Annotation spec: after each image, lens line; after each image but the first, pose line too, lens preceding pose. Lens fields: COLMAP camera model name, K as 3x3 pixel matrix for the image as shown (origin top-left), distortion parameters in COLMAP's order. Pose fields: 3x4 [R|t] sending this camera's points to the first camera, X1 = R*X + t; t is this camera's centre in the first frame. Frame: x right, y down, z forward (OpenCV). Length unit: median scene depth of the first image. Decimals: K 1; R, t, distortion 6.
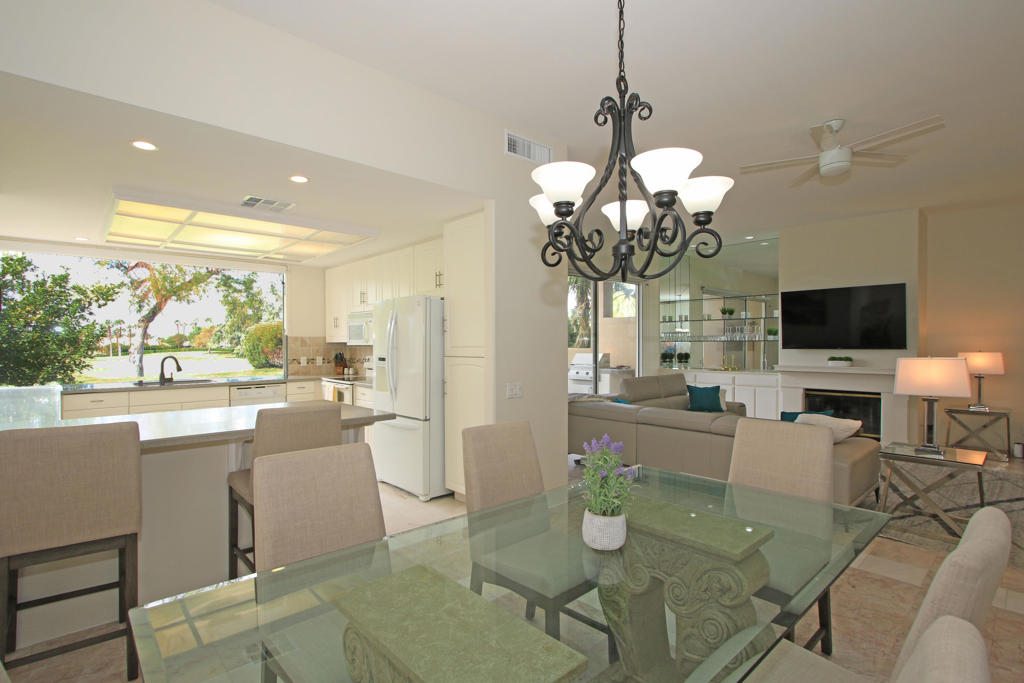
lens RADIAL K [[494.1, 0, 508.8], [0, 494.1, 346.9], [0, 0, 1]] dist [-0.010741, -0.000532]
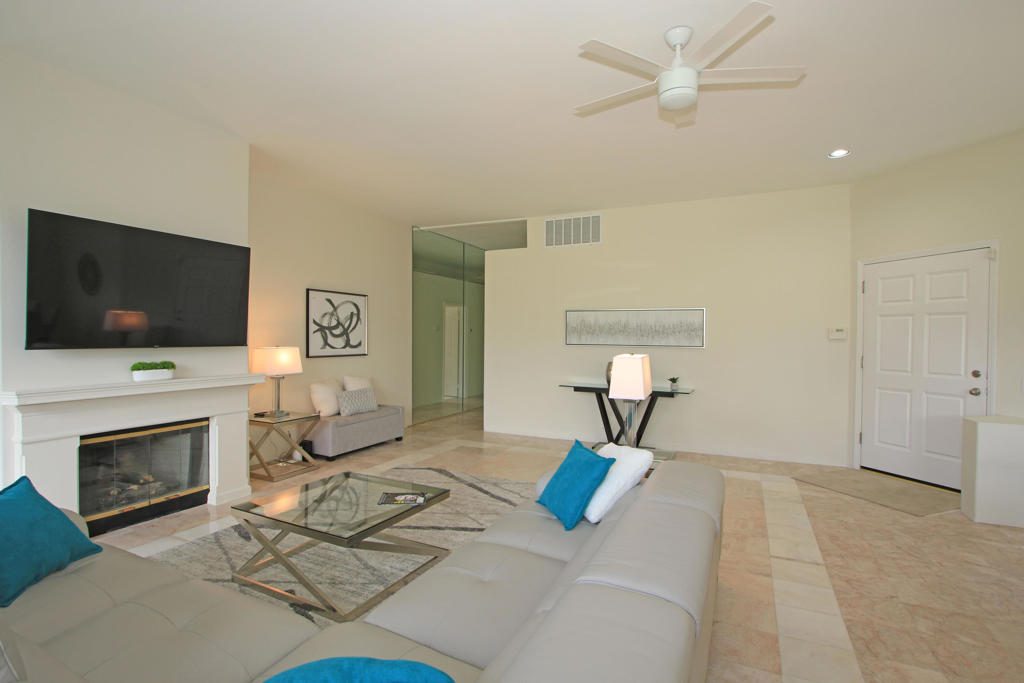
lens RADIAL K [[494.1, 0, 506.3], [0, 494.1, 342.5], [0, 0, 1]] dist [-0.010741, -0.000532]
pose [[-0.365046, -0.008804, 0.930948, 0.032458], [-0.000285, 0.999956, 0.009345, -0.004602], [-0.930989, 0.003146, -0.365033, 0.666494]]
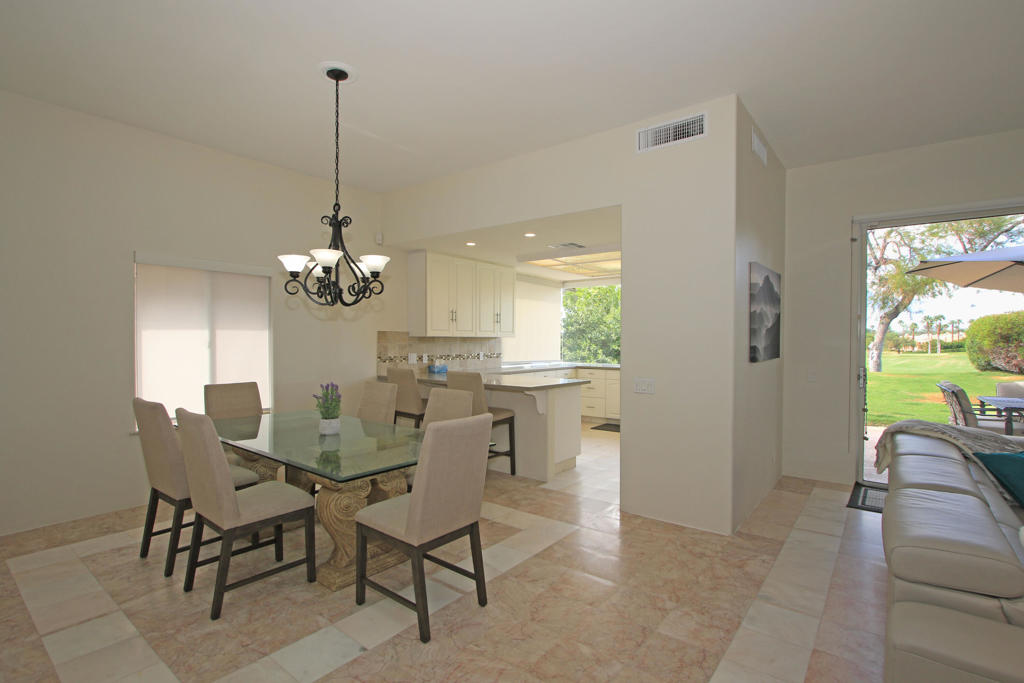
lens RADIAL K [[494.1, 0, 505.5], [0, 494.1, 348.6], [0, 0, 1]] dist [-0.010741, -0.000532]
pose [[0.156507, 0.020571, -0.987463, 0.427893], [-0.010643, 0.999760, 0.019140, -0.002026], [0.987620, 0.007514, 0.156688, 0.256272]]
